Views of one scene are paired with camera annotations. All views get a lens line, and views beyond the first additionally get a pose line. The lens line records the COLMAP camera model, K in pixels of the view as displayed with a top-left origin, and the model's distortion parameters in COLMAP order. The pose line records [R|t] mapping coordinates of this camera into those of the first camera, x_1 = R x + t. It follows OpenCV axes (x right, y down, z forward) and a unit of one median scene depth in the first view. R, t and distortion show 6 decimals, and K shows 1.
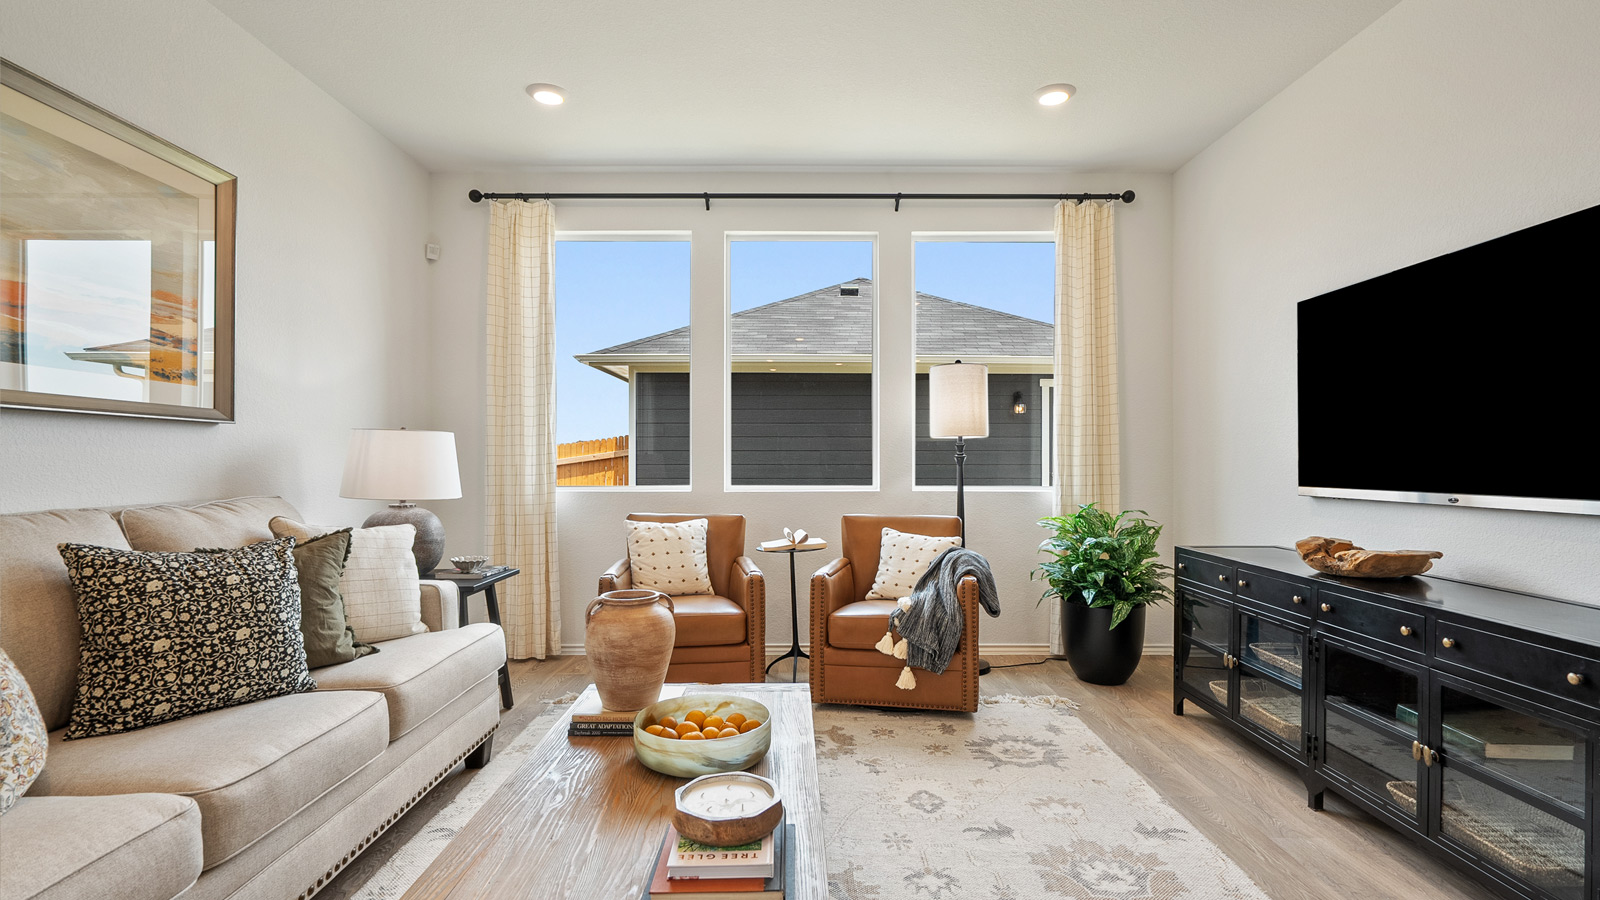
lens RADIAL K [[735.3, 0, 802.3], [0, 735.3, 458.5], [0, 0, 1]] dist [-0.001838, 0.000827]
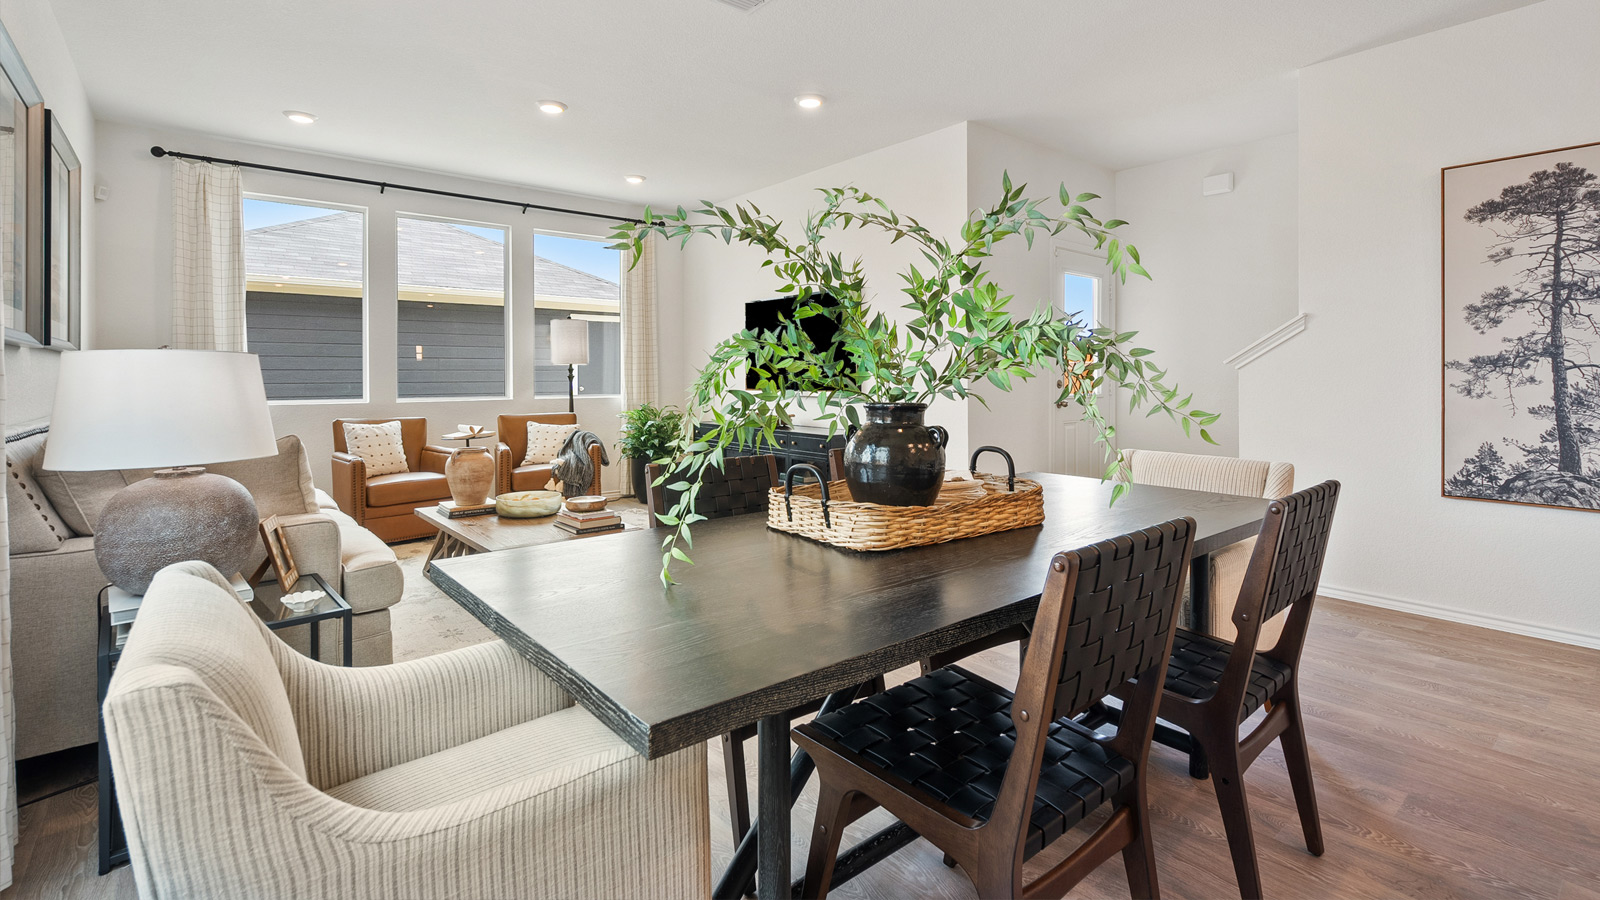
lens RADIAL K [[732.2, 0, 802.0], [0, 732.2, 374.4], [0, 0, 1]] dist [-0.000315, -0.000140]
pose [[0.770527, -0.001312, 0.637405, -0.524588], [0.002347, 0.999997, -0.000778, -0.004981], [-0.637403, 0.002095, 0.770528, -0.701118]]
